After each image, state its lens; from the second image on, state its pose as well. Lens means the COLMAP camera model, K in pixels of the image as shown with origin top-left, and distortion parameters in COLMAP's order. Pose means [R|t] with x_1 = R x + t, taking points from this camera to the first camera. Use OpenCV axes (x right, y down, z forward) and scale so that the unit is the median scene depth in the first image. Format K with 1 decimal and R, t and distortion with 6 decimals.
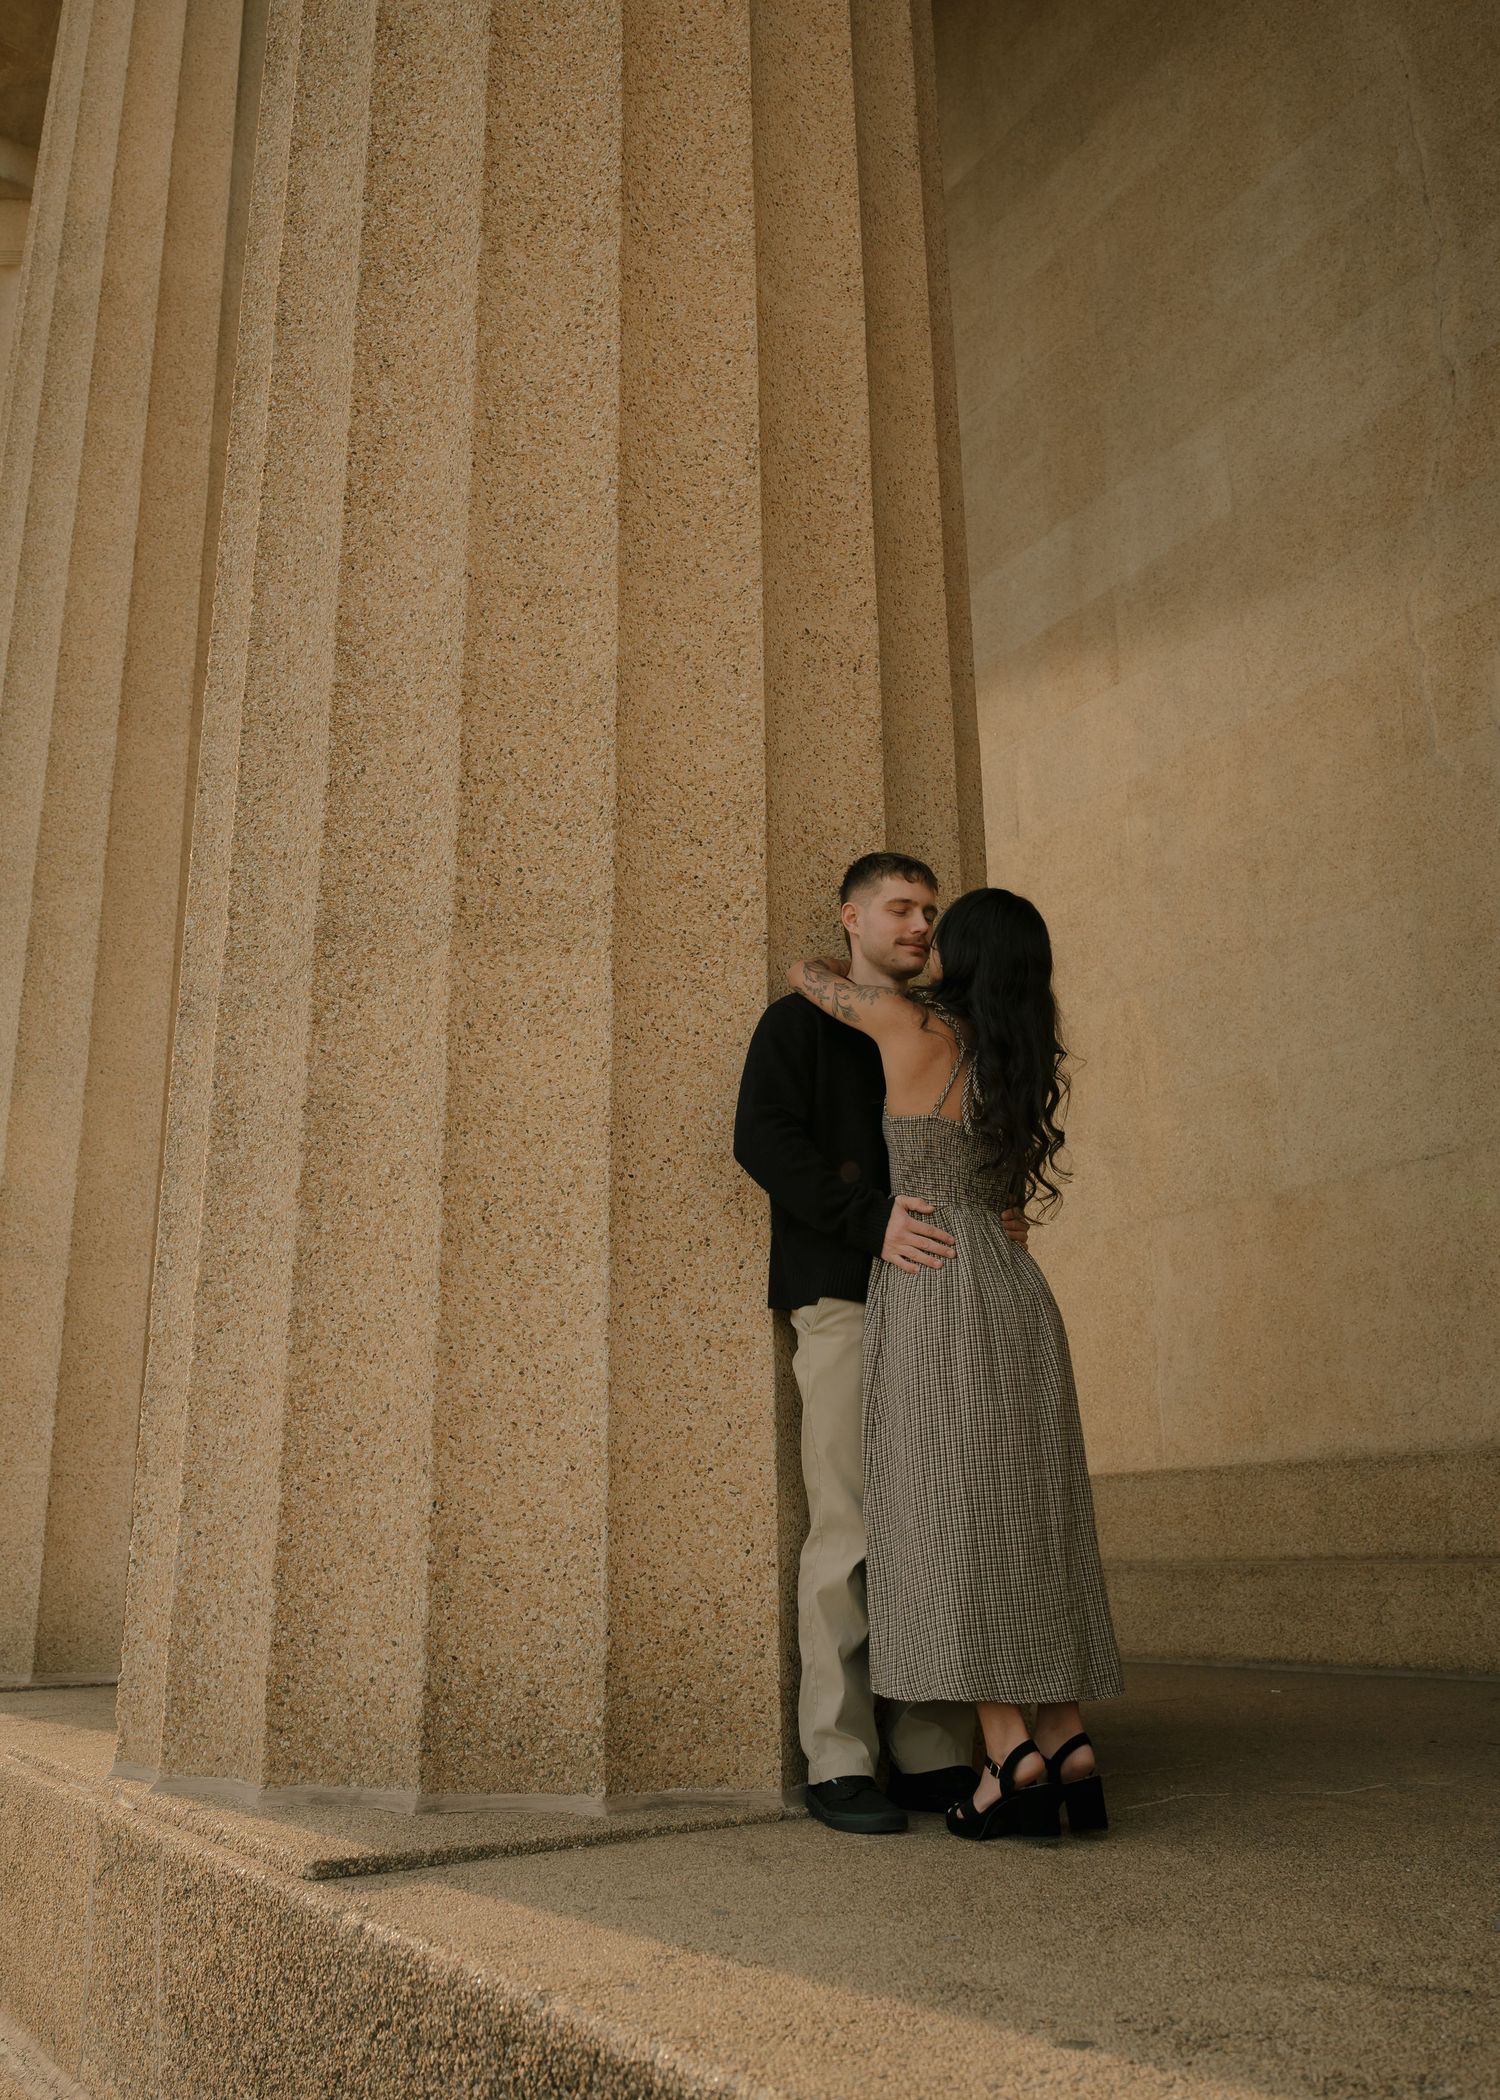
lens RADIAL K [[1601.1, 0, 752.1], [0, 1601.1, 1067.8], [0, 0, 1]] dist [-0.016307, 0.003991]
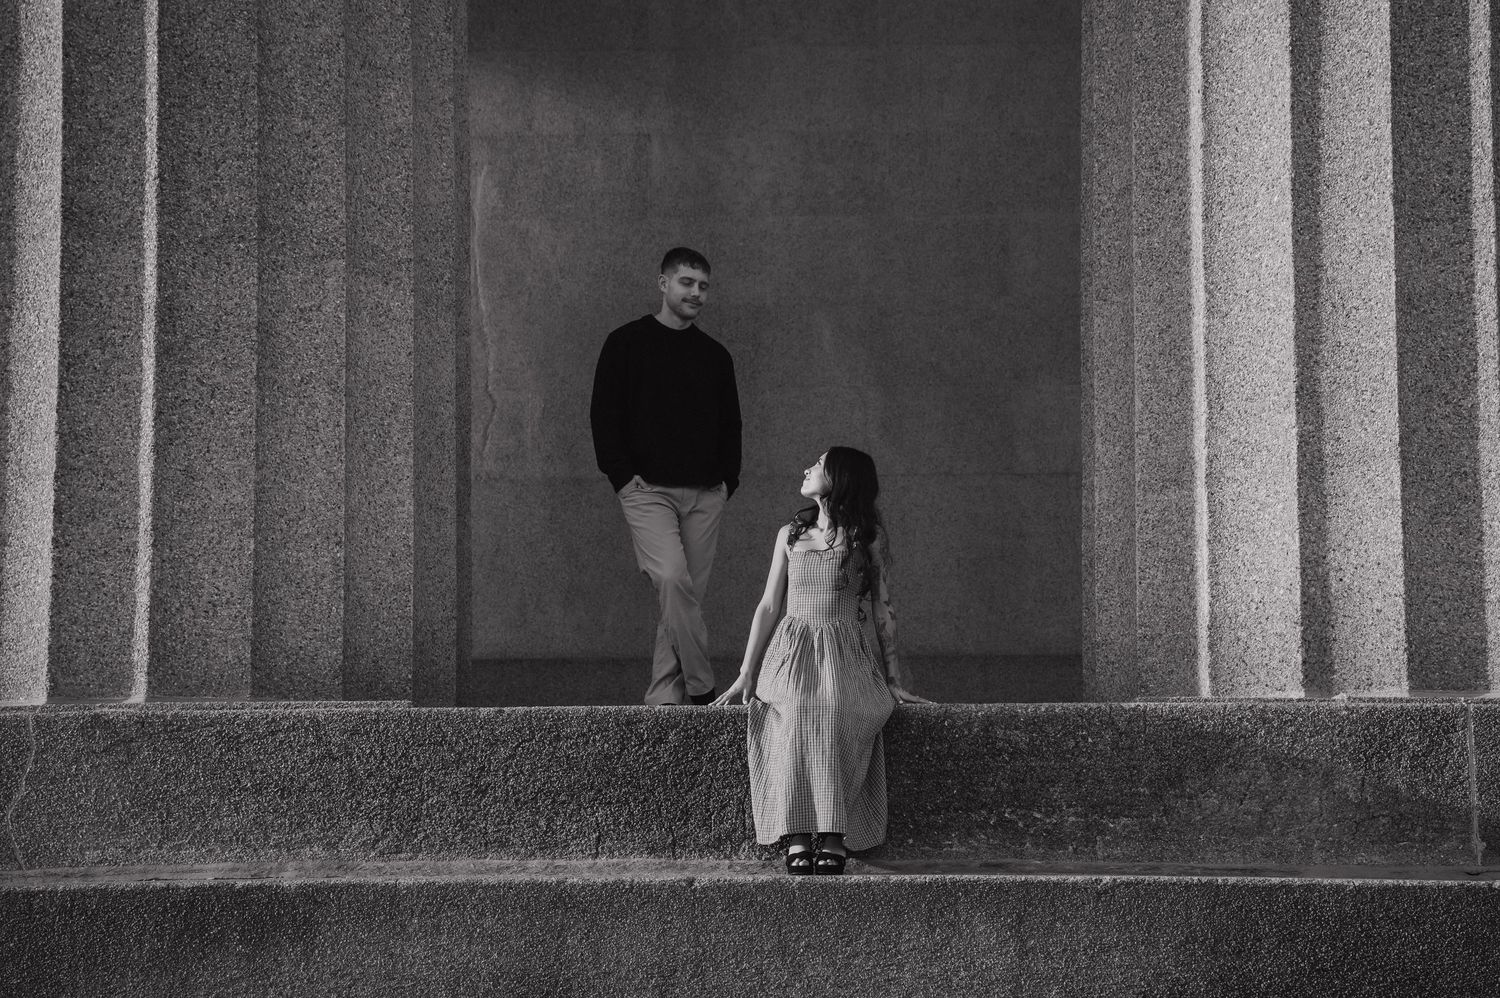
lens RADIAL K [[1735.3, 0, 750.6], [0, 1735.3, 496.5], [0, 0, 1]] dist [0.018960, 0.000000]
pose [[0.553261, 0.192469, 0.810468, -1.531559], [-0.233572, 0.969755, -0.070850, 0.217911], [-0.799591, -0.150104, 0.581483, -0.547003]]
